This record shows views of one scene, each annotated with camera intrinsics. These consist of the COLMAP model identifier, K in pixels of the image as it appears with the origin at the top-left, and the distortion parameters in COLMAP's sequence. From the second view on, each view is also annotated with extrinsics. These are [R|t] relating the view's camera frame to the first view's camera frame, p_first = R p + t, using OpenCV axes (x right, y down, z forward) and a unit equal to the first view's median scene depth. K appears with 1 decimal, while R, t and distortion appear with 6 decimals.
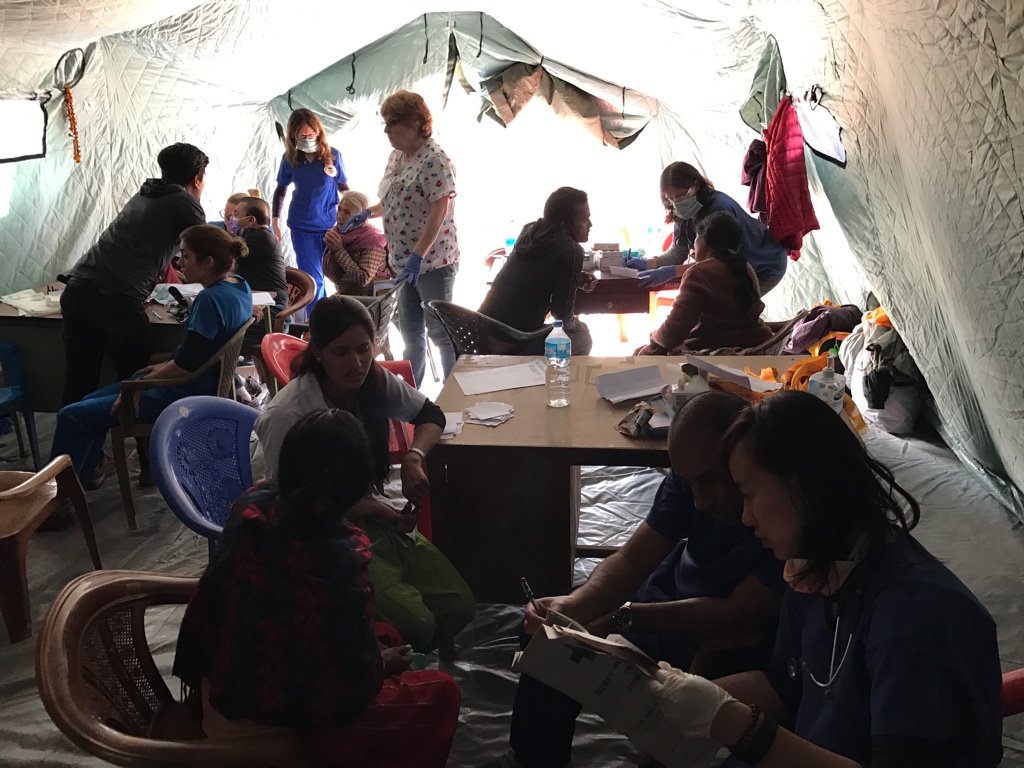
lens RADIAL K [[840.5, 0, 510.8], [0, 840.5, 379.9], [0, 0, 1]] dist [0.021429, -0.018055]
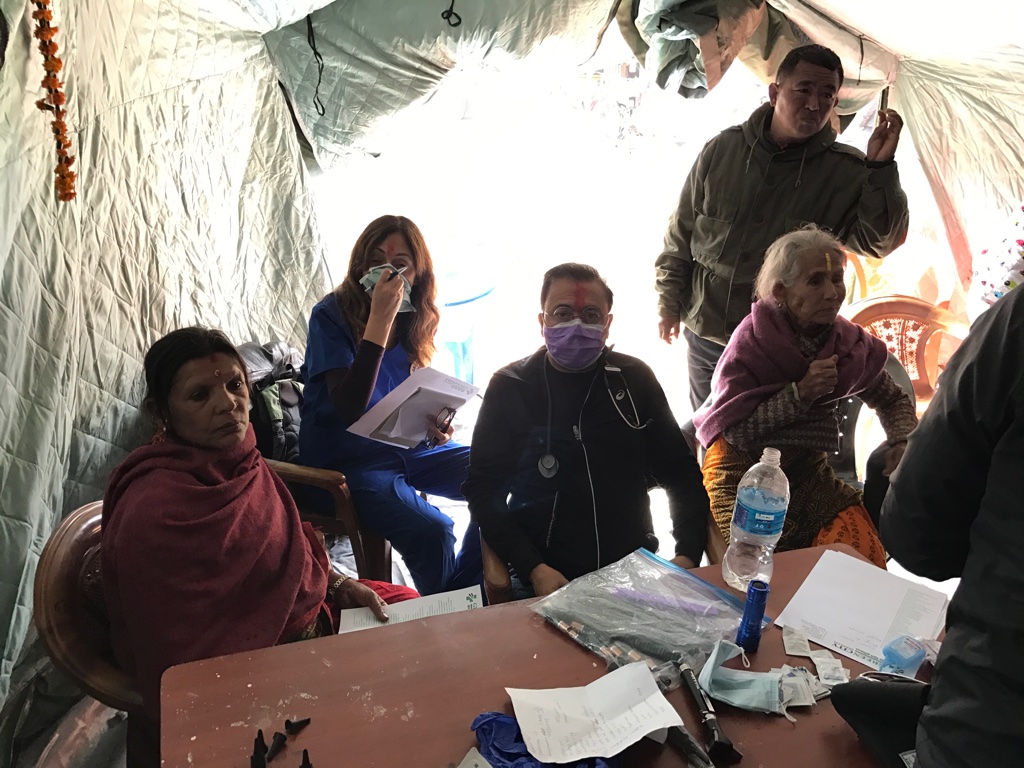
lens RADIAL K [[840.5, 0, 510.8], [0, 840.5, 379.9], [0, 0, 1]] dist [0.021429, -0.018055]
pose [[0.895558, -0.128937, 0.425854, -0.401987], [0.115845, 0.991652, 0.056627, -0.152864], [-0.429600, -0.001380, 0.903018, 0.526801]]
